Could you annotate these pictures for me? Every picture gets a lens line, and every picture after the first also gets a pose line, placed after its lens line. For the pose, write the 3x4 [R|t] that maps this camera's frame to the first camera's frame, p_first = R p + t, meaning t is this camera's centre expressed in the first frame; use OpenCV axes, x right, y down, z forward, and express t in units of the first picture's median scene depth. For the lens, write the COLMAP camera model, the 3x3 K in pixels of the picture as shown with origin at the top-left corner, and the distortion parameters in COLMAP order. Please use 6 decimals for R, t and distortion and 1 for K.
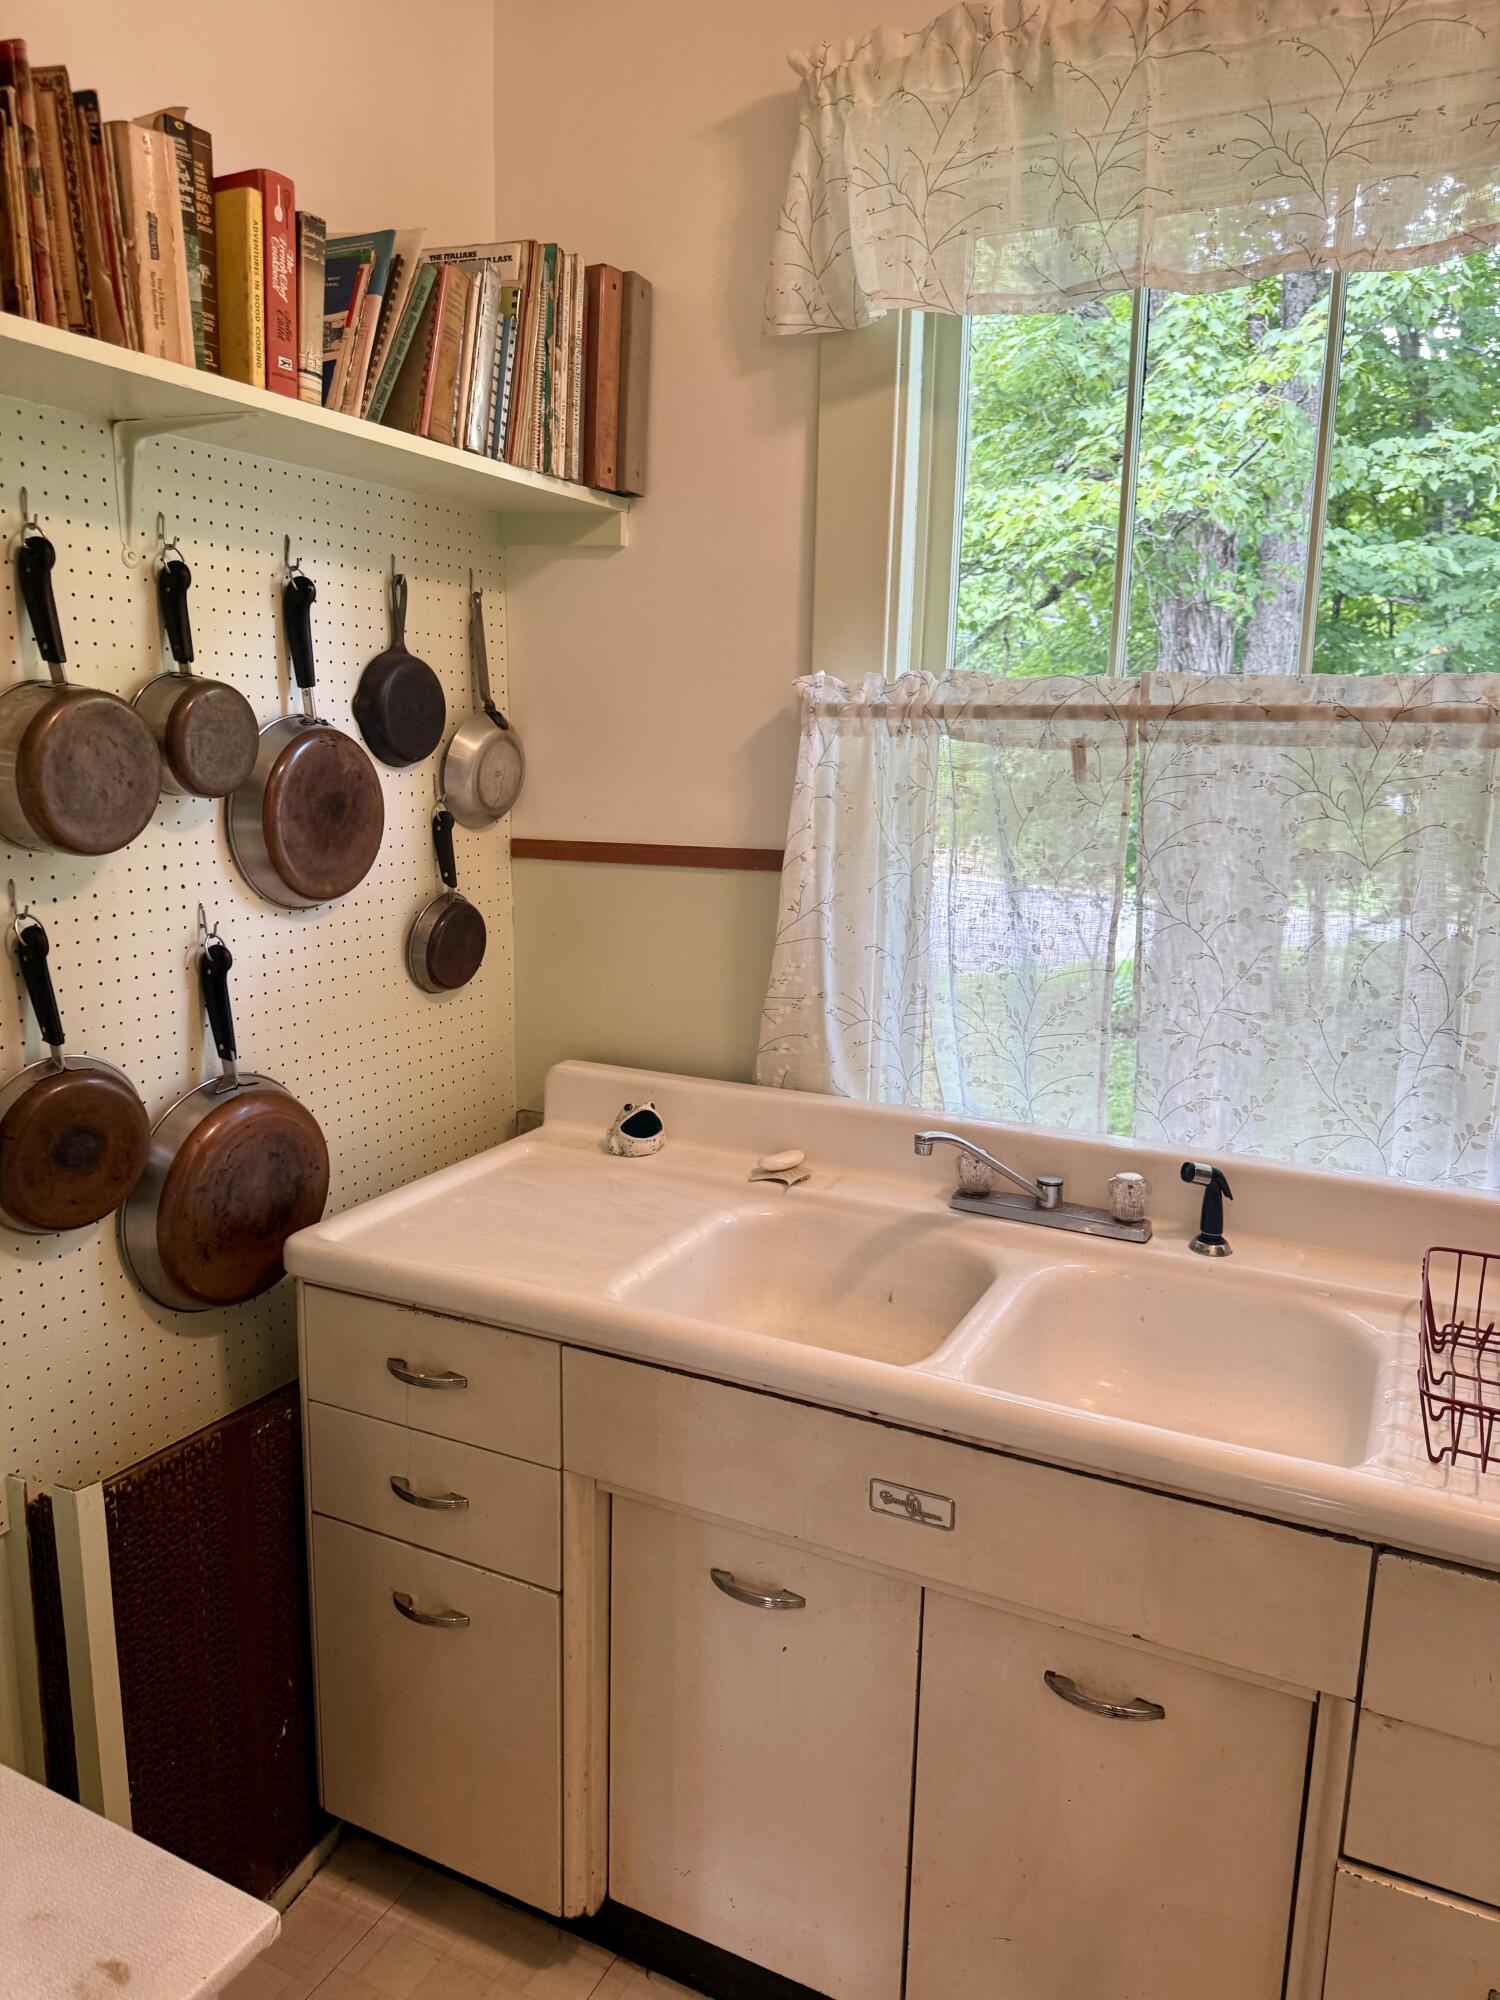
lens RADIAL K [[1400.8, 0, 750.0], [0, 1400.8, 1000.0], [0, 0, 1]] dist [-0.003015, -0.002702]
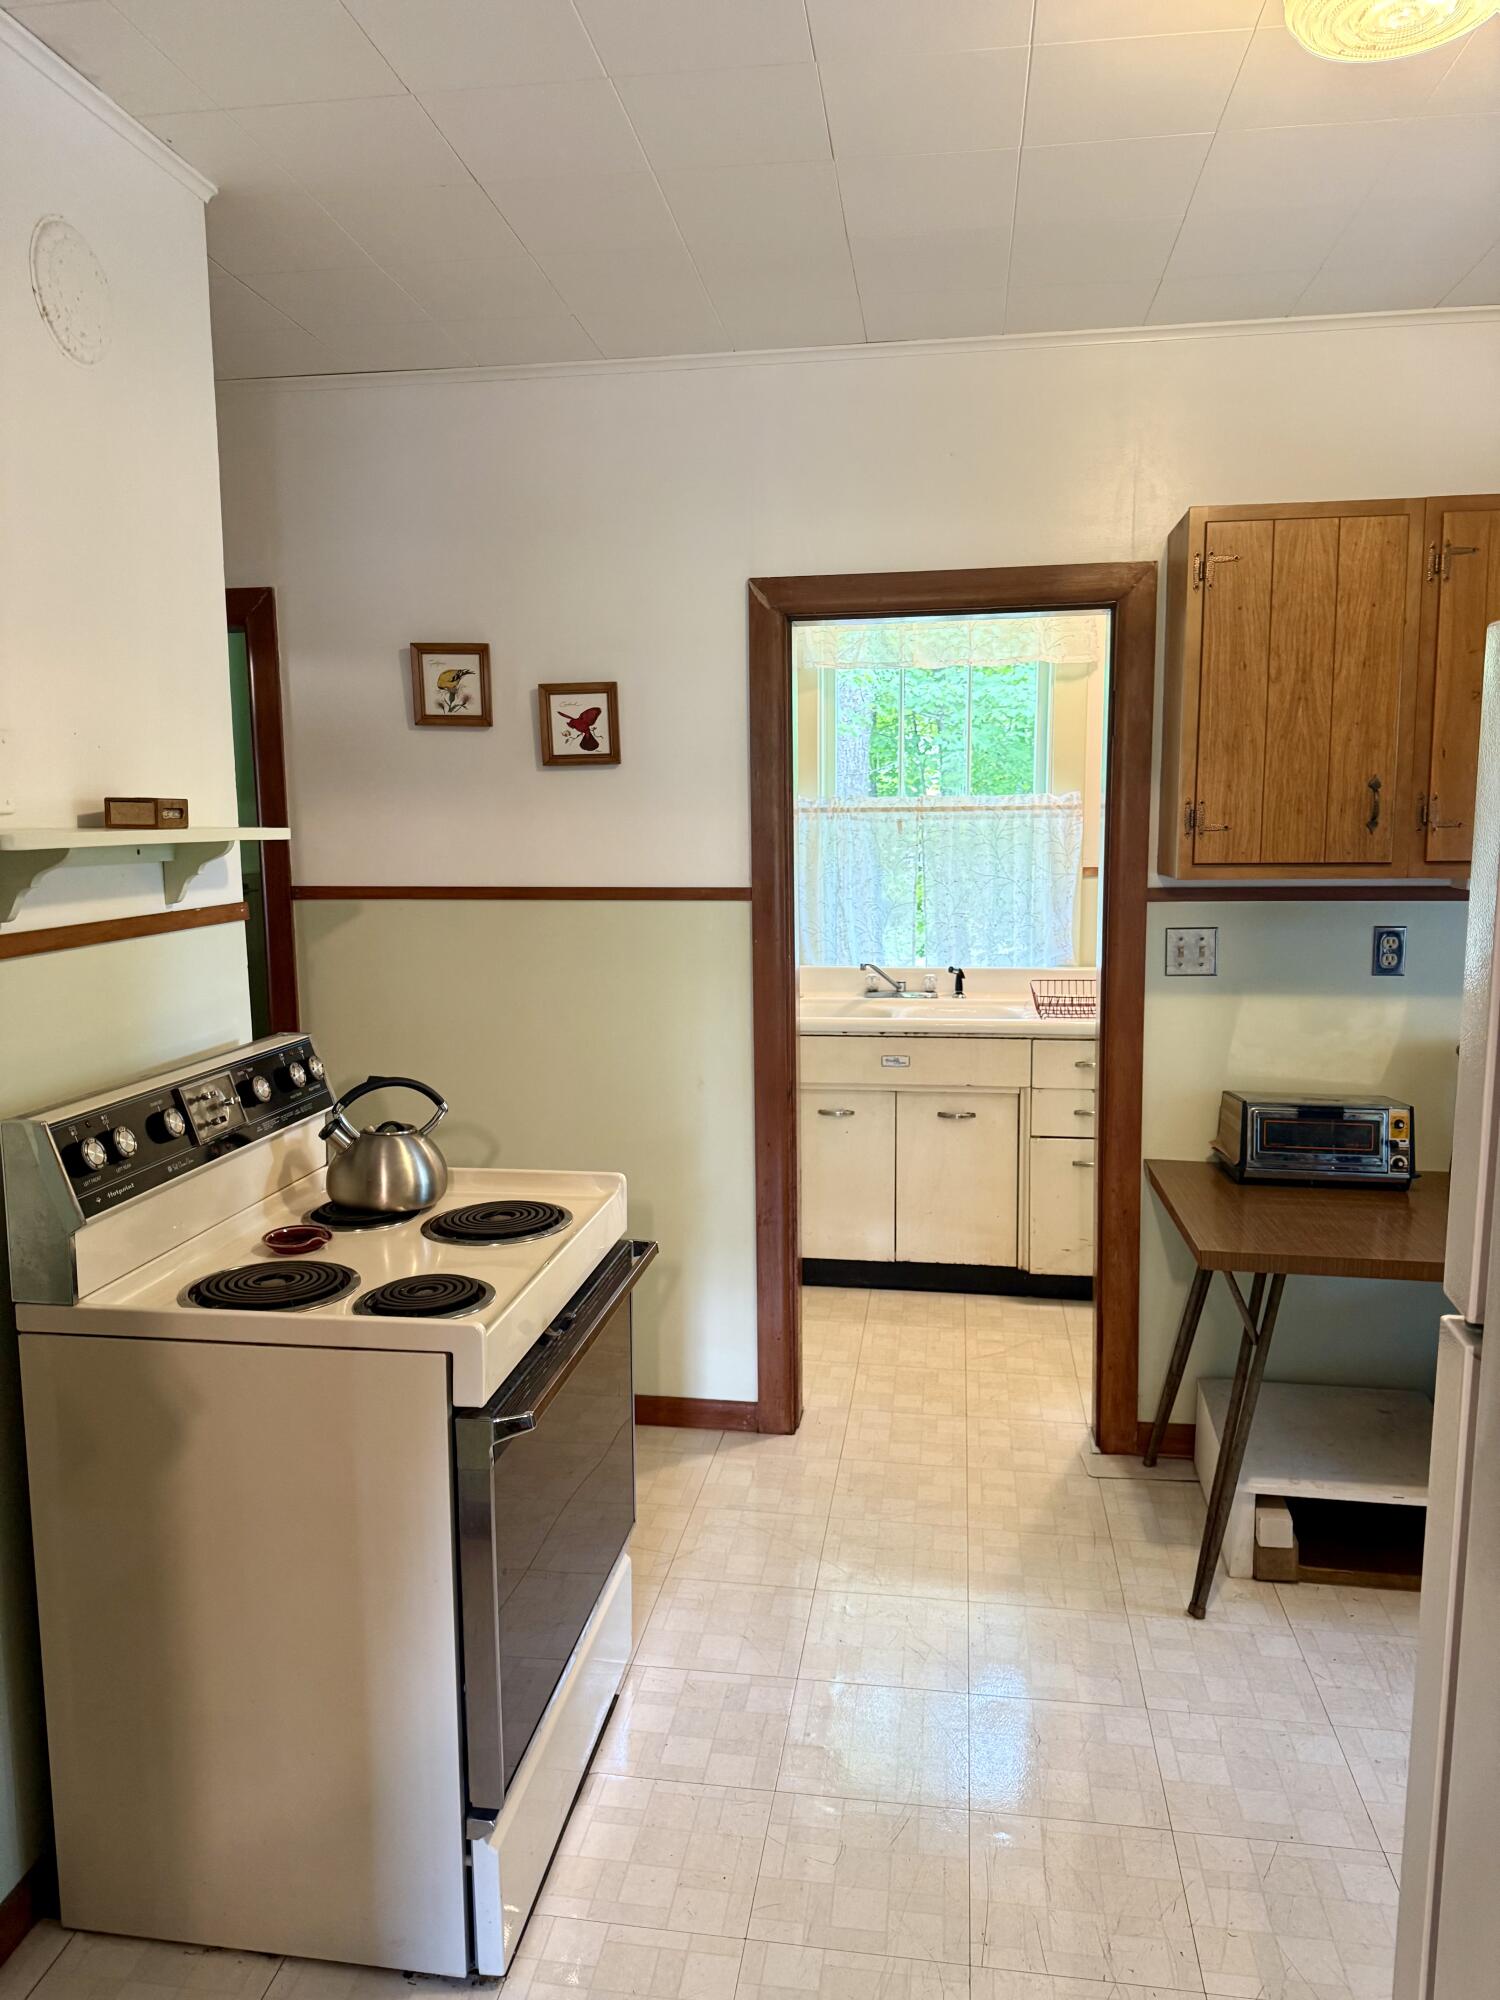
lens RADIAL K [[1400.8, 0, 750.0], [0, 1400.8, 1000.0], [0, 0, 1]] dist [-0.003015, -0.002702]
pose [[0.946855, -0.064074, 0.315213, -0.977351], [0.083524, 0.995321, -0.048574, 0.291074], [-0.310626, 0.072321, 0.947777, -1.567500]]
